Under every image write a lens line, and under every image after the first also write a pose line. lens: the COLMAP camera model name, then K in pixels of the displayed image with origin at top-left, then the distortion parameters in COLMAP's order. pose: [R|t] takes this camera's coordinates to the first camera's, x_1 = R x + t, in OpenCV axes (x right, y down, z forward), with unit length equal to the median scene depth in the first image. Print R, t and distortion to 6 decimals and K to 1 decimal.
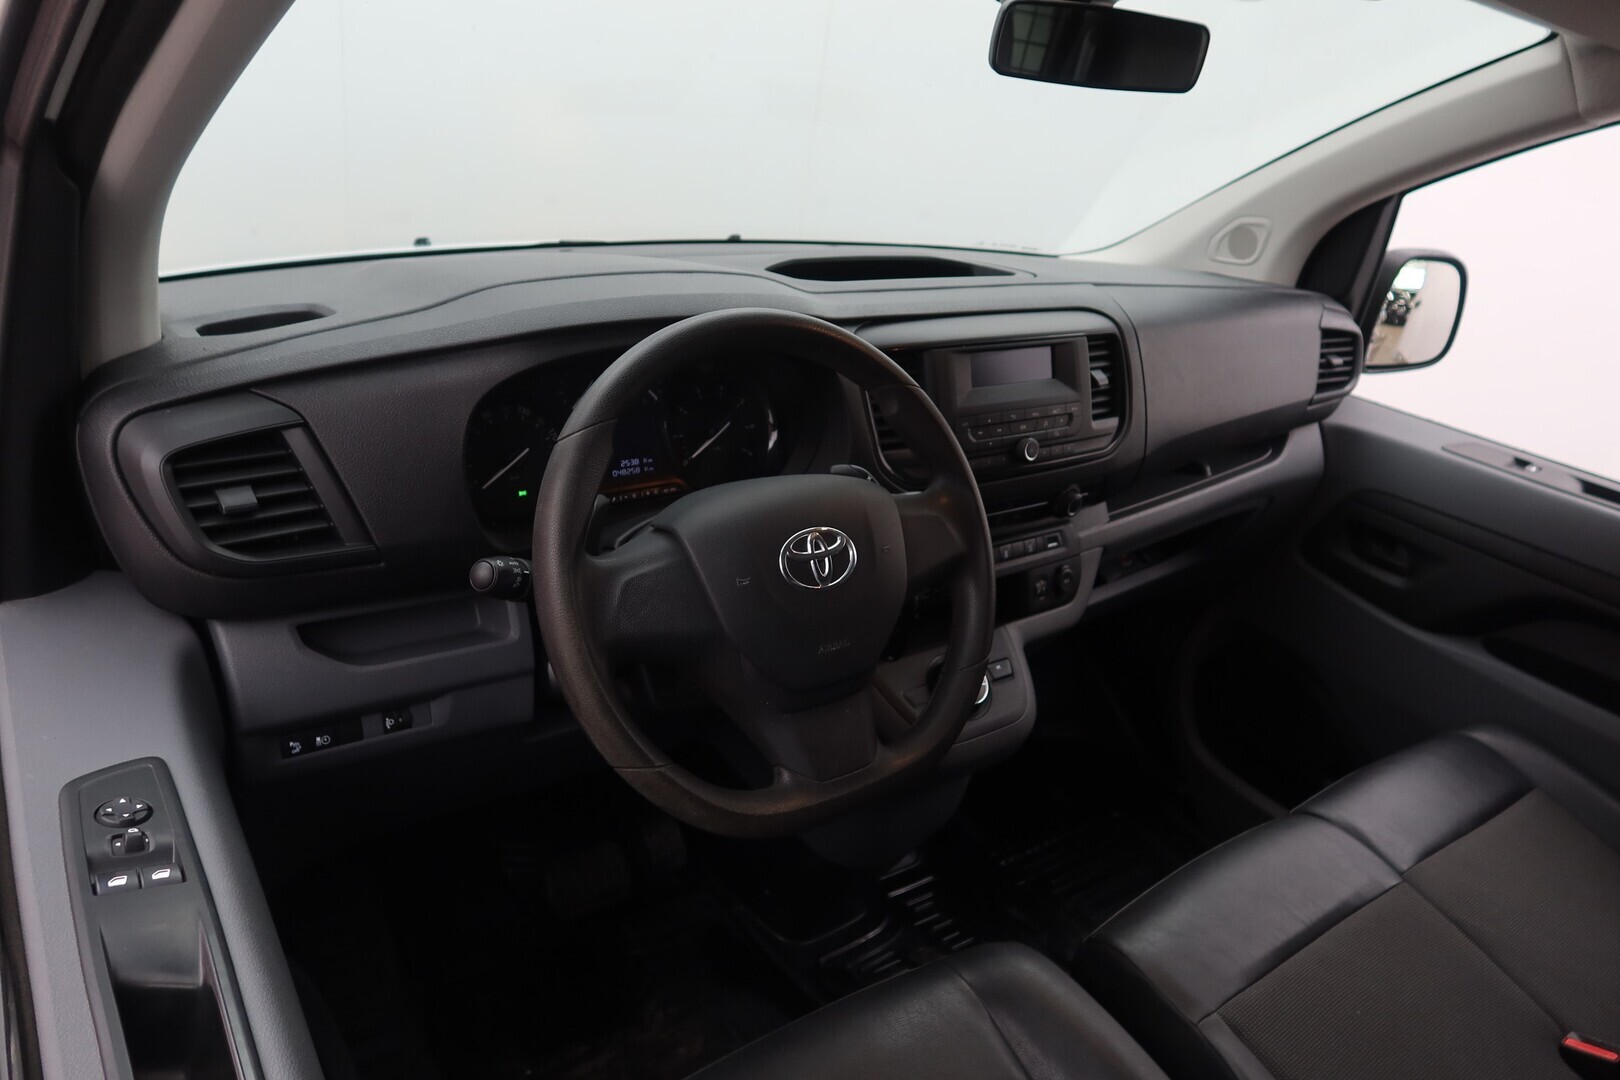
lens RADIAL K [[1048.9, 0, 810.0], [0, 1048.9, 540.0], [0, 0, 1]] dist [0.002941, 0.000062]
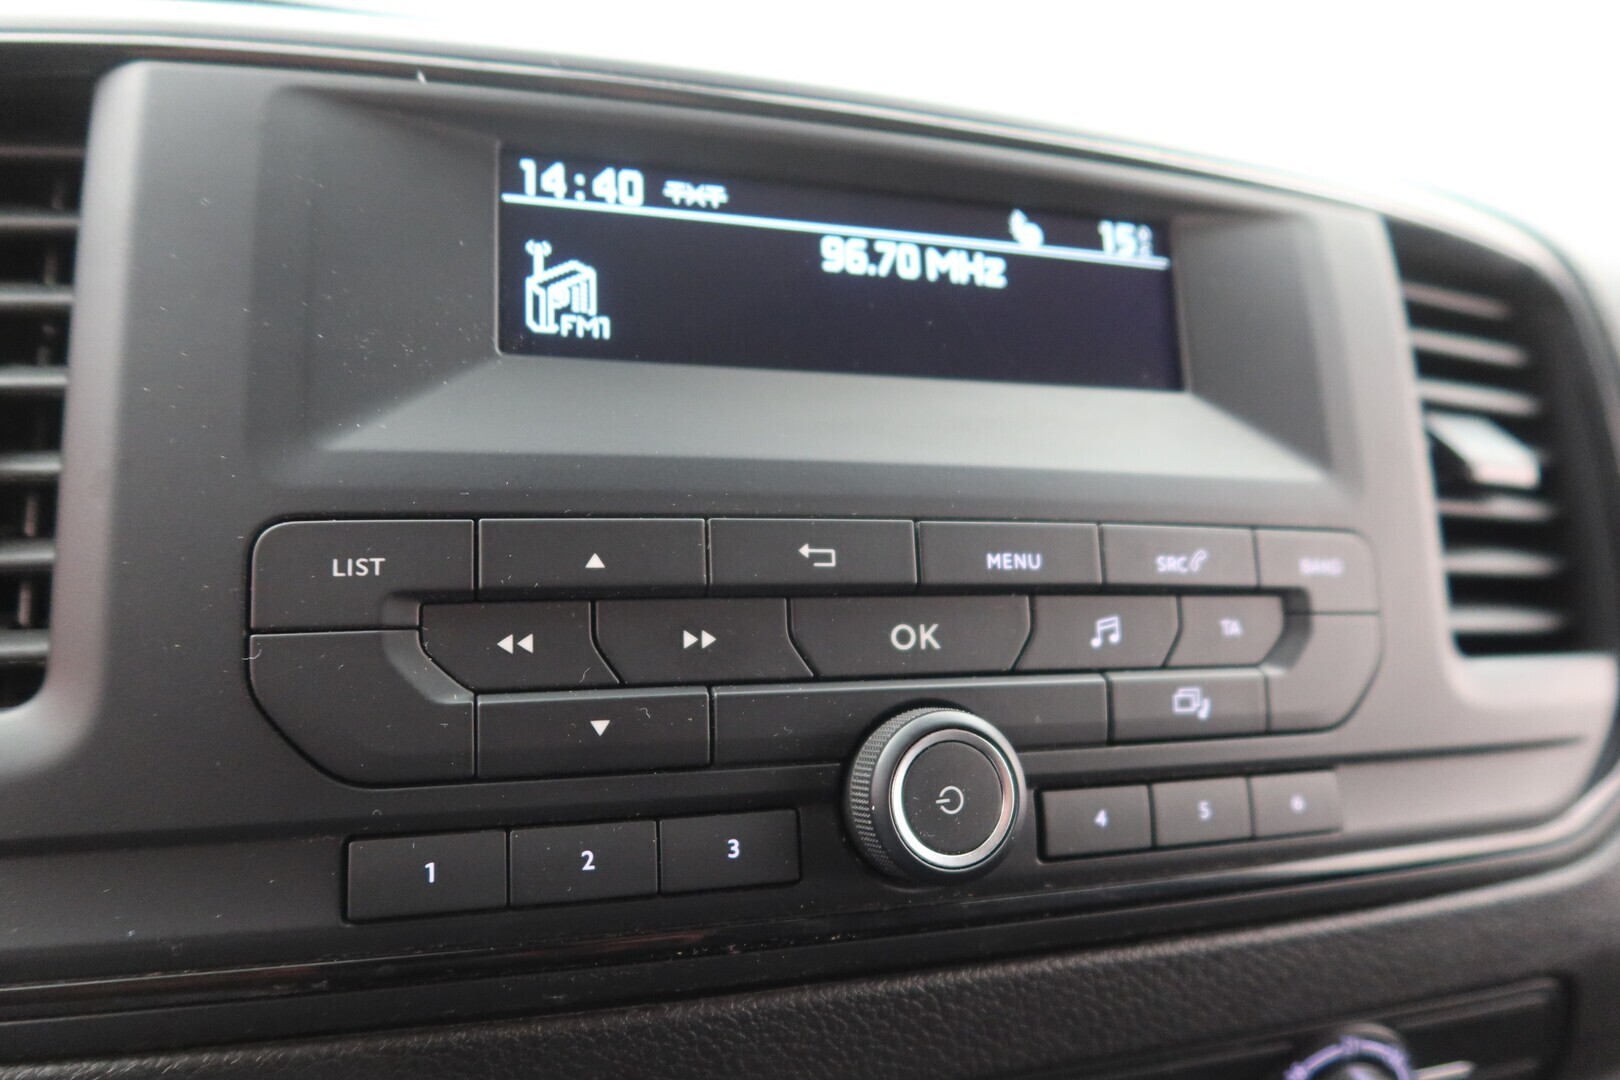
lens RADIAL K [[1048.9, 0, 810.0], [0, 1048.9, 540.0], [0, 0, 1]] dist [0.002941, 0.000062]
pose [[0.949168, 0.000747, -0.314770, 0.228167], [-0.093070, 0.955952, -0.278377, -0.074754], [0.300697, 0.293522, 0.907428, 0.822688]]
